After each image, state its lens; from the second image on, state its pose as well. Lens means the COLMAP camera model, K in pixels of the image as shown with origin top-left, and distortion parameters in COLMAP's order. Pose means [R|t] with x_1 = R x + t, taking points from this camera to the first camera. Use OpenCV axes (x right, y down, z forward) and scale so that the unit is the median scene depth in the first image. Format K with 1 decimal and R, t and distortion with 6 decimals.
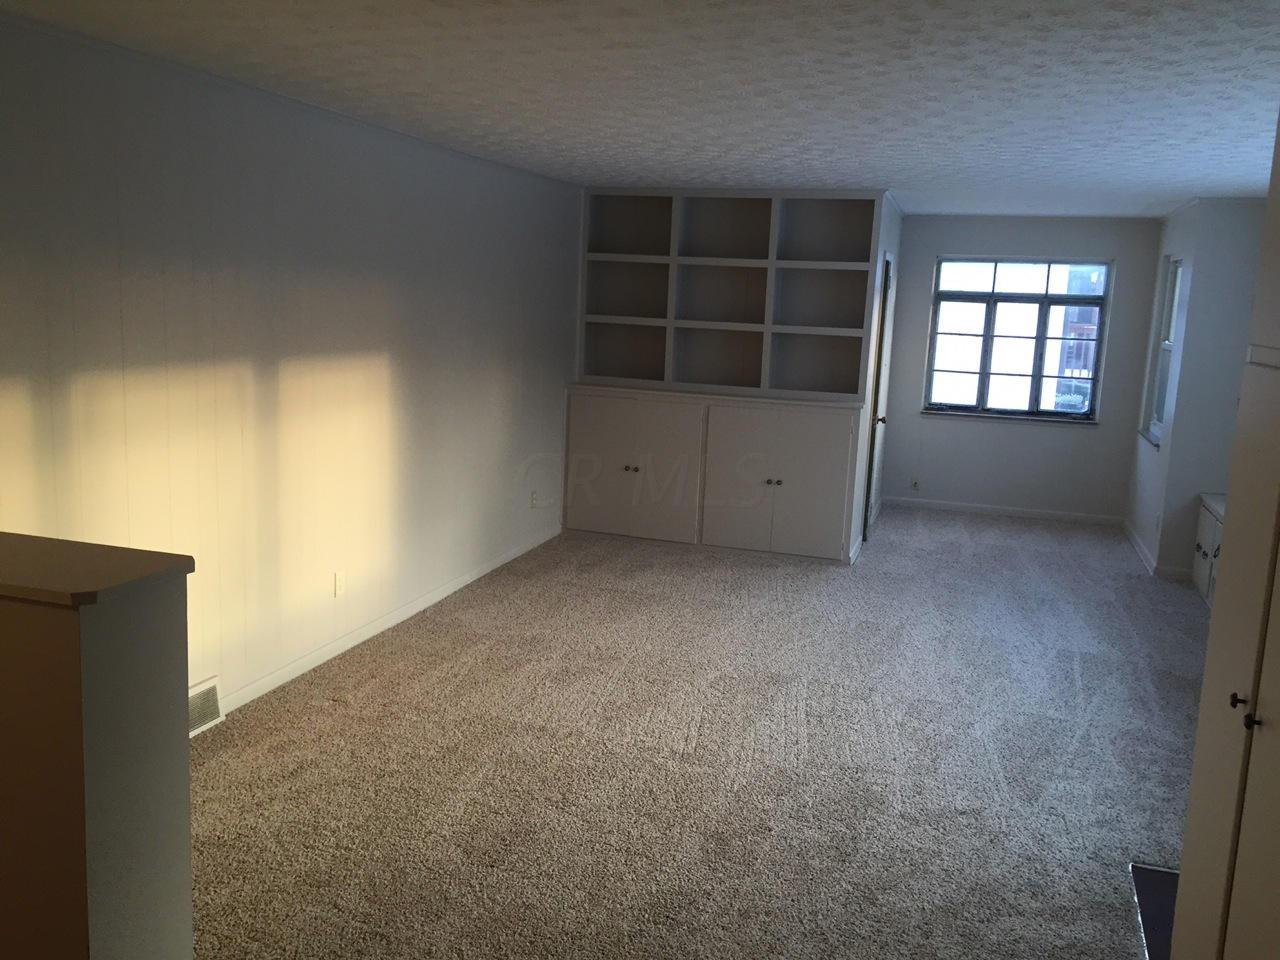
lens RADIAL K [[1078.4, 0, 646.0], [0, 1078.4, 474.5], [0, 0, 1]] dist [0.016434, -0.034187]
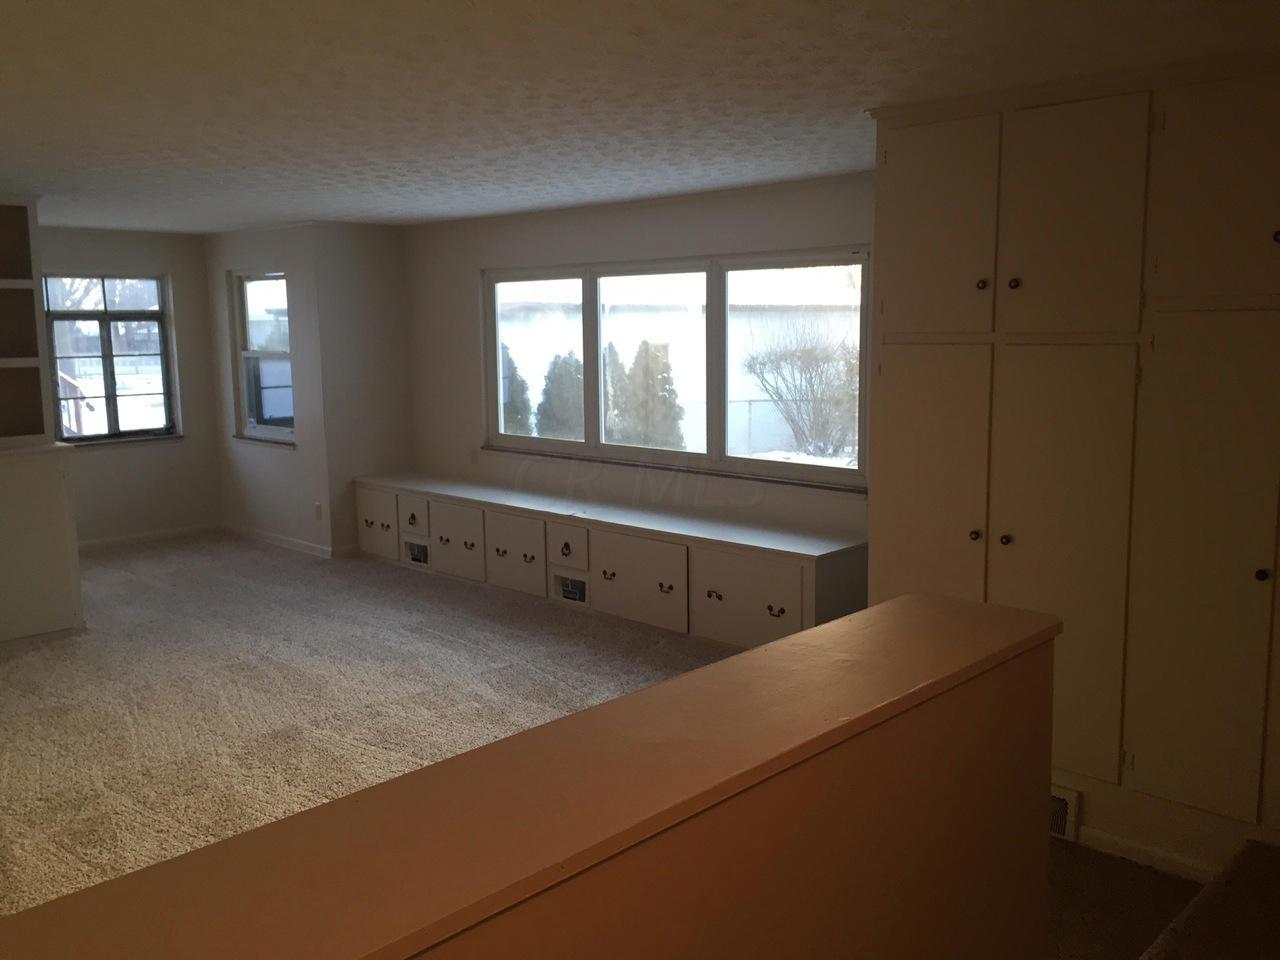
lens RADIAL K [[1078.4, 0, 648.7], [0, 1078.4, 483.9], [0, 0, 1]] dist [0.016434, -0.034187]
pose [[0.436759, -0.178087, 0.881775, -0.433358], [0.177311, 0.978022, 0.109700, -0.055396], [-0.881931, 0.108436, 0.458737, 0.234696]]
